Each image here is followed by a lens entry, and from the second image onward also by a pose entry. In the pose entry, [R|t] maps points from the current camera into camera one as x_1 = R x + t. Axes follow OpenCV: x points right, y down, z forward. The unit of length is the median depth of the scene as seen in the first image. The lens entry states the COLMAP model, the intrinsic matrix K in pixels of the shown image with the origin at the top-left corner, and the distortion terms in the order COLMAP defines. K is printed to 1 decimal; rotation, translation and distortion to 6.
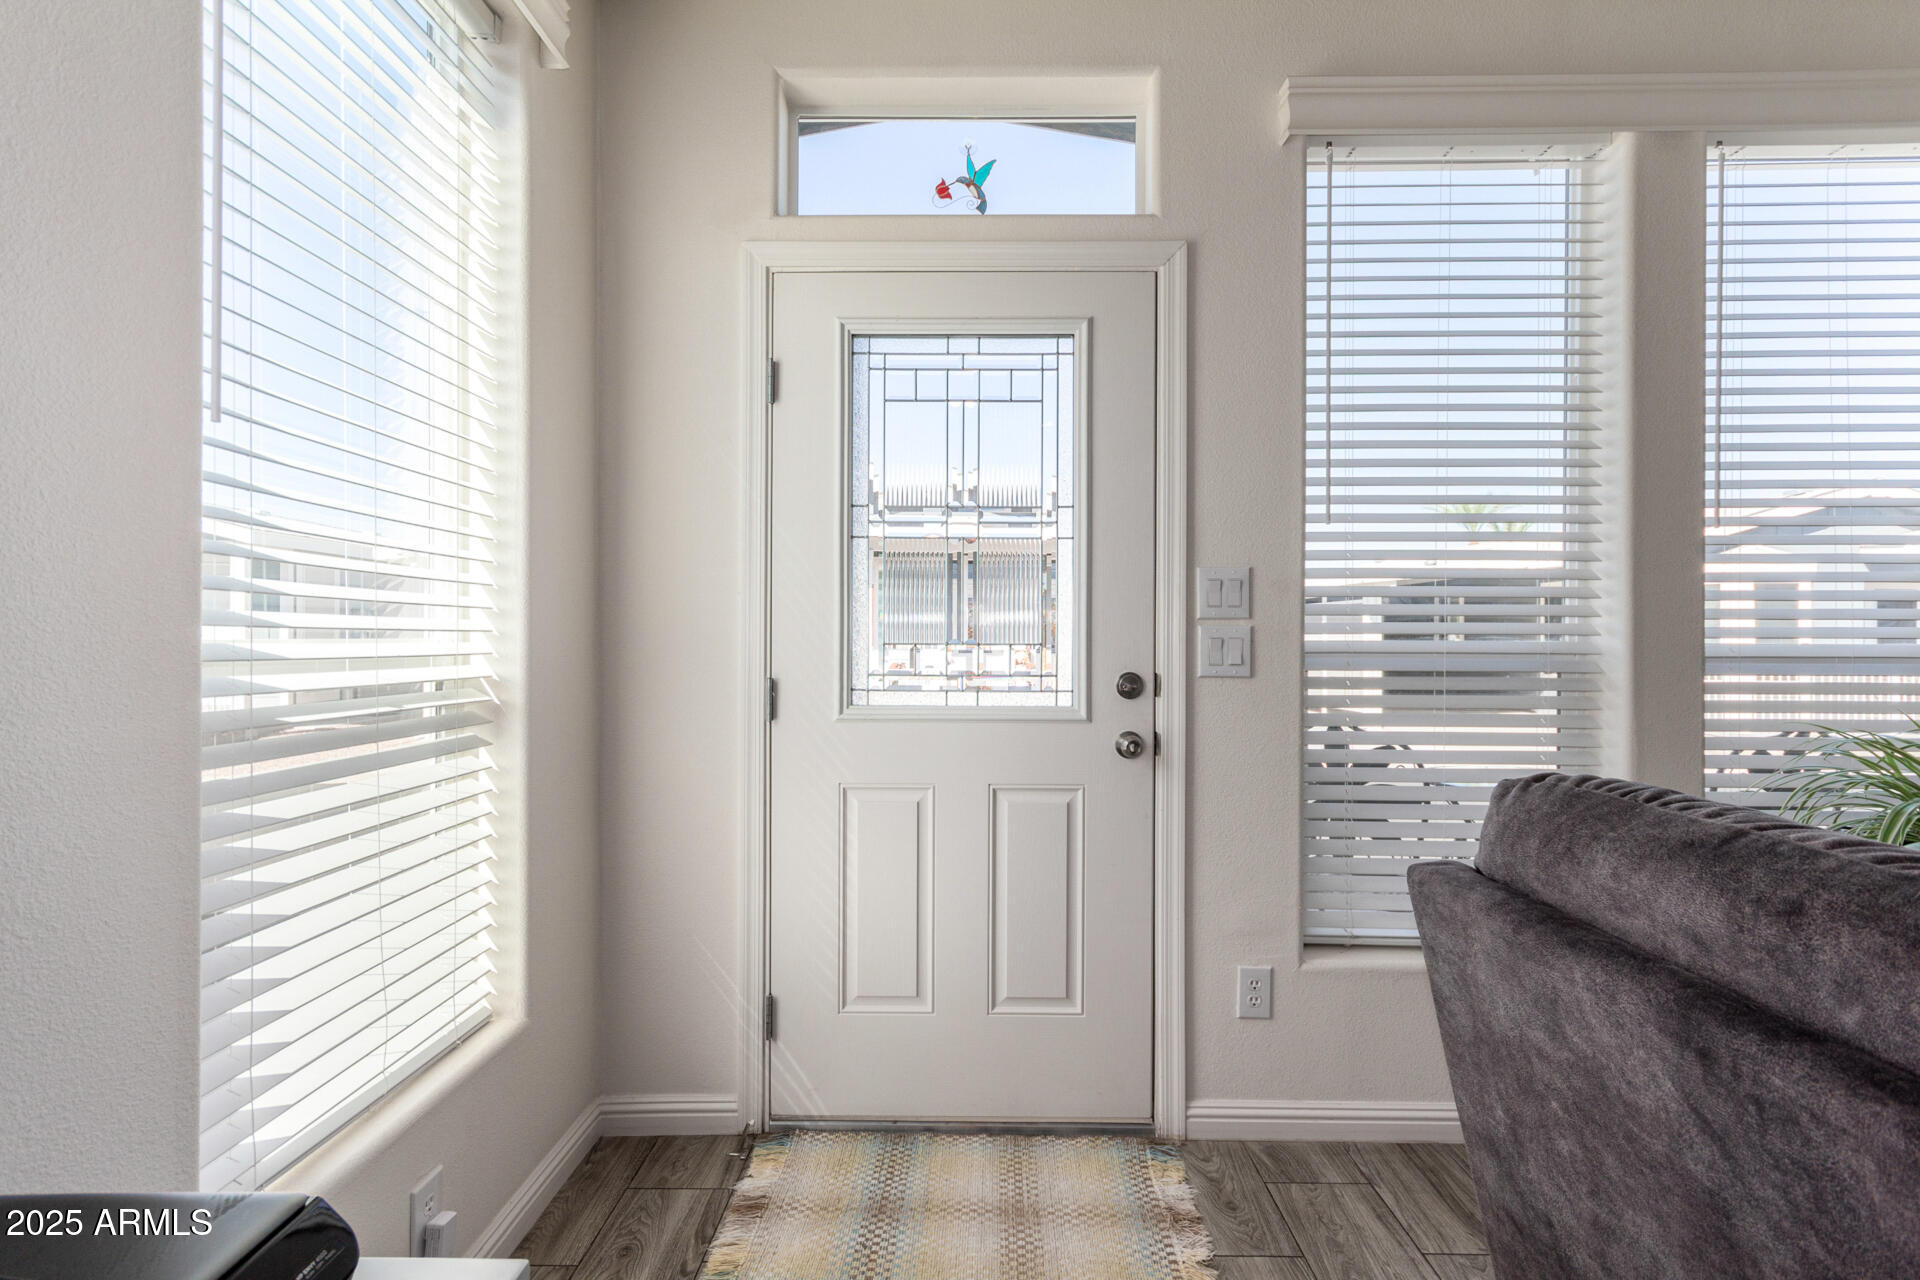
lens RADIAL K [[886.7, 0, 960.0], [0, 886.7, 640.0], [0, 0, 1]] dist [-0.015183, -0.000160]
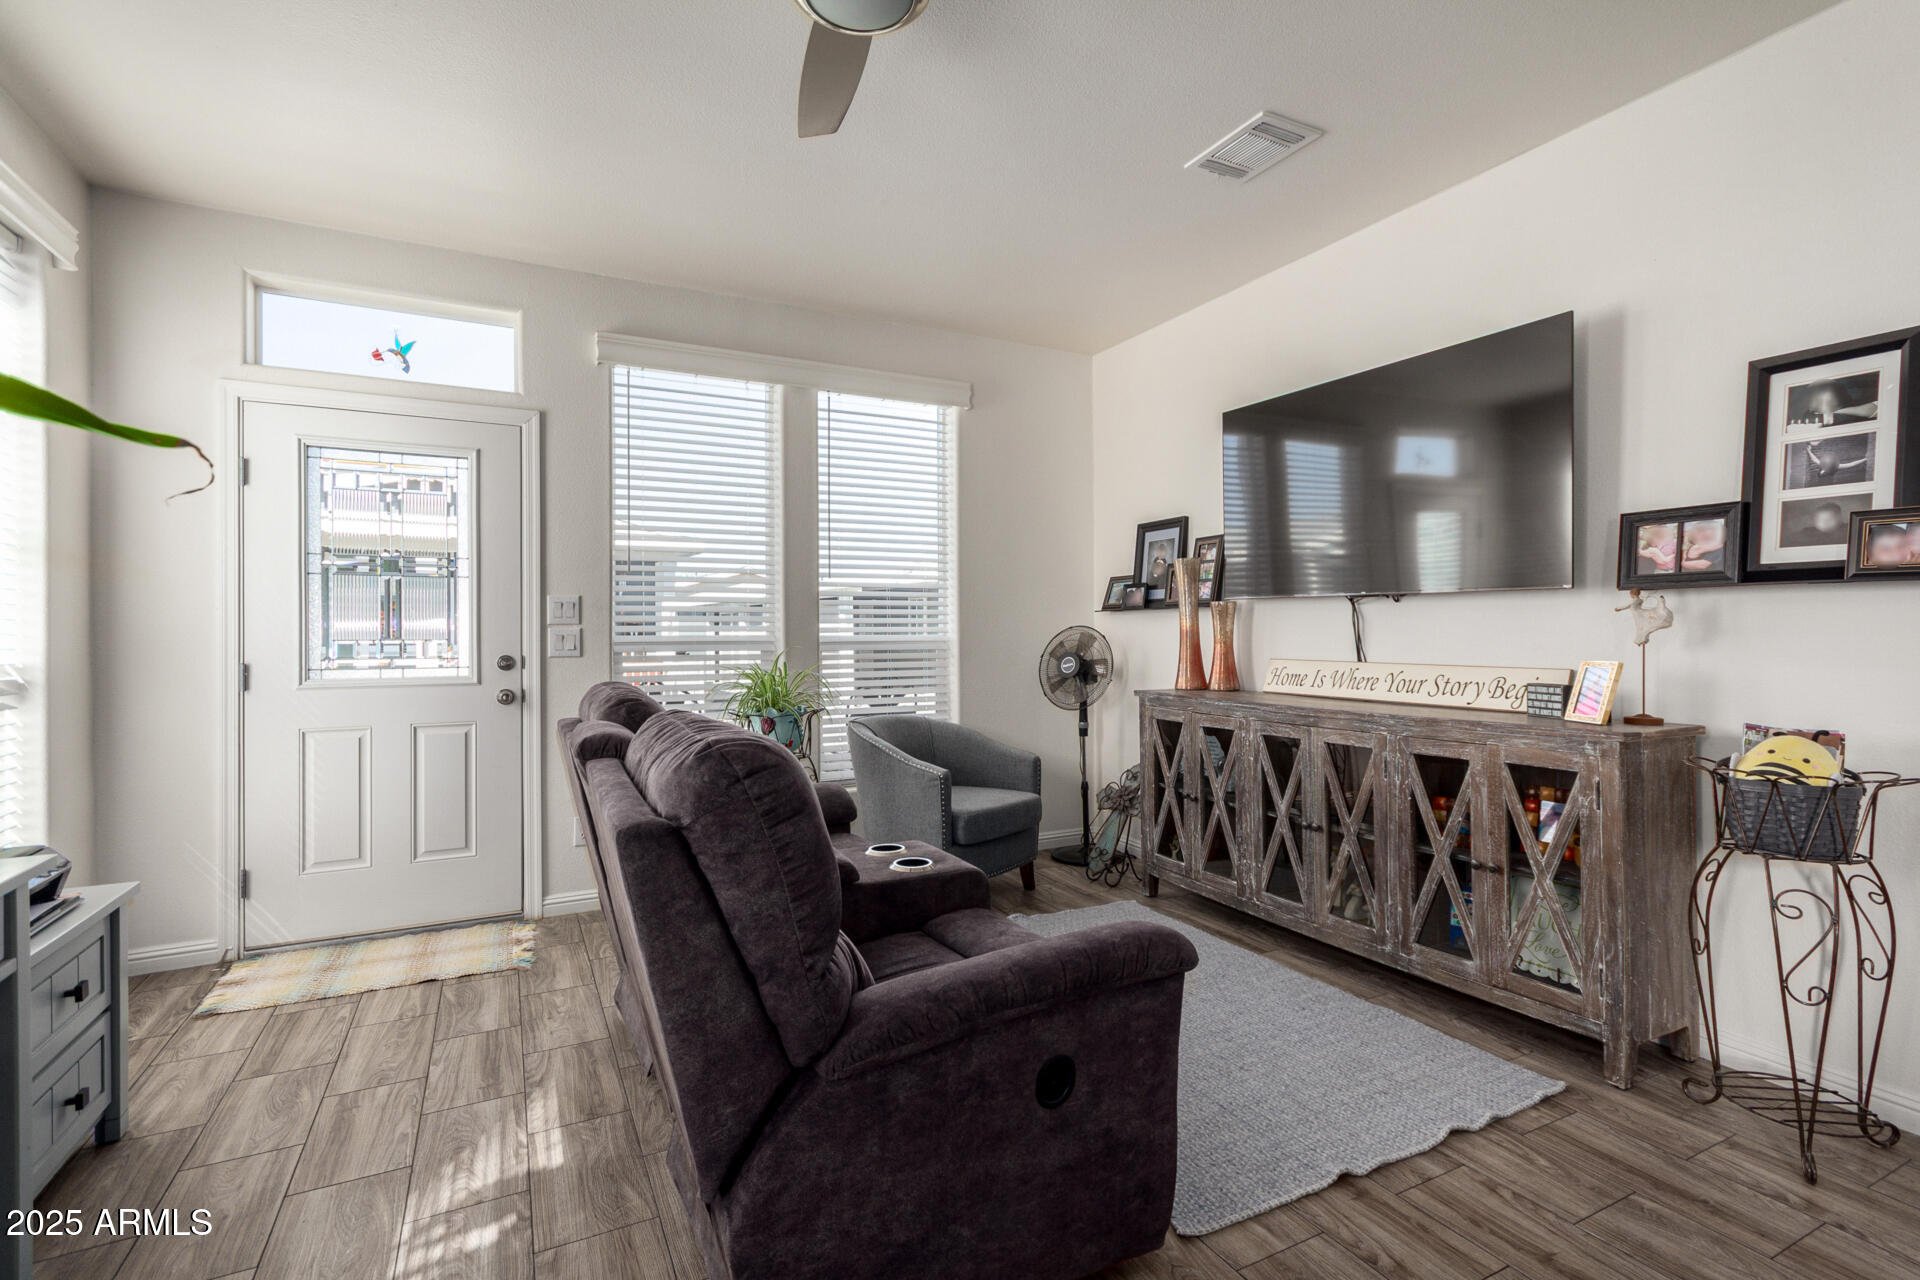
lens RADIAL K [[873.5, 0, 962.5], [0, 873.5, 632.7], [0, 0, 1]] dist [-0.000684, -0.000877]
pose [[0.876651, -0.006309, 0.481085, 0.153727], [0.006028, 0.999980, 0.002131, -0.006064], [-0.481088, 0.001032, 0.876672, -0.938275]]
